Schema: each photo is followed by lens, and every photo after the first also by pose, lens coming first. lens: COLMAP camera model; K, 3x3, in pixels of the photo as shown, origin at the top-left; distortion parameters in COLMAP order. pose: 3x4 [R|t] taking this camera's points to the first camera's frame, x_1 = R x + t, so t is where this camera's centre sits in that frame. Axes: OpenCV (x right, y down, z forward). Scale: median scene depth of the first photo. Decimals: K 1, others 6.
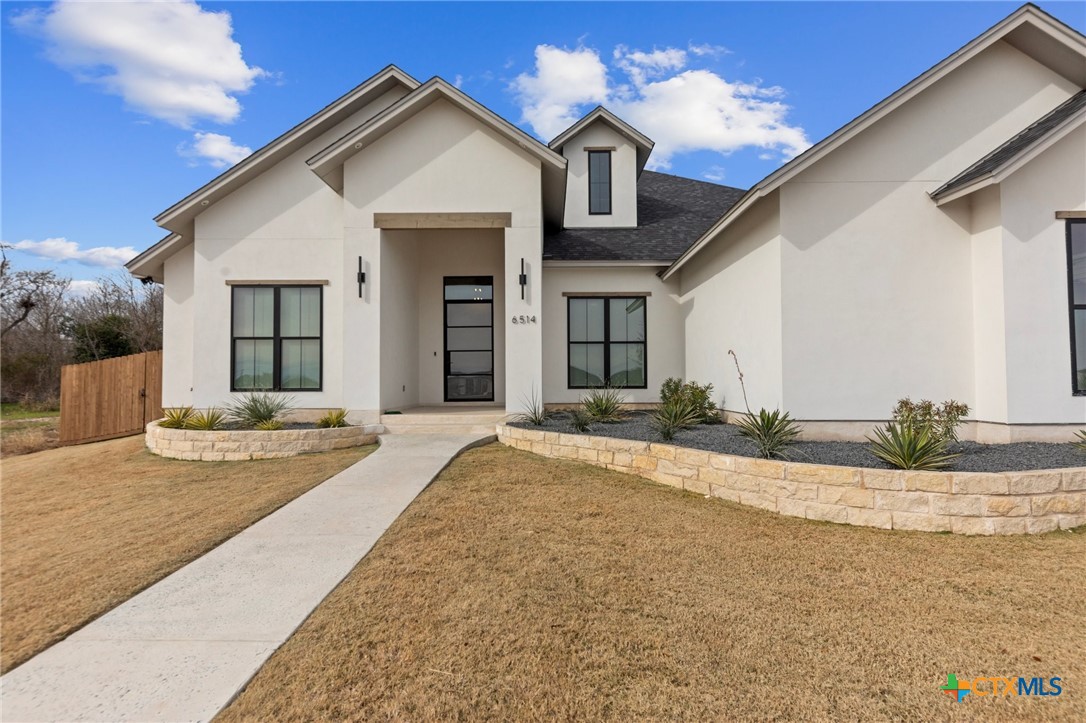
lens RADIAL K [[512.6, 0, 541.8], [0, 512.6, 362.2], [0, 0, 1]] dist [0.000692, -0.002228]
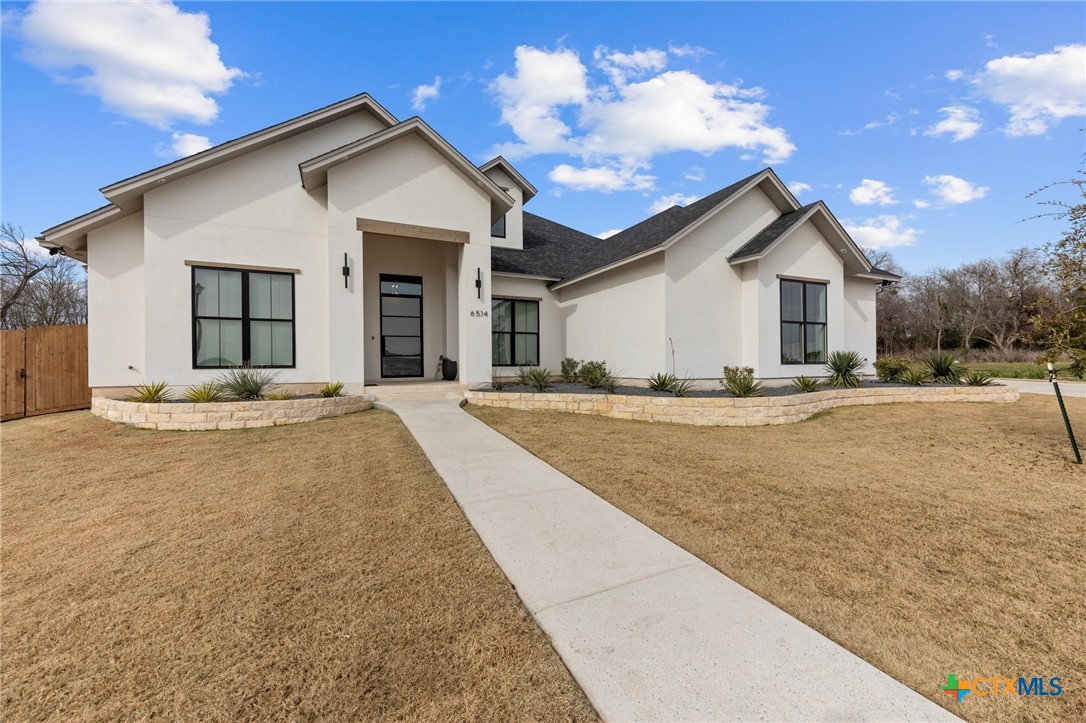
lens RADIAL K [[423.9, 0, 546.5], [0, 423.9, 362.1], [0, 0, 1]] dist [-0.003089, -0.000400]
pose [[0.902007, 0.001305, 0.431719, -0.354334], [-0.011722, 0.999701, 0.021470, 0.018143], [-0.431562, -0.024426, 0.901752, -0.085658]]
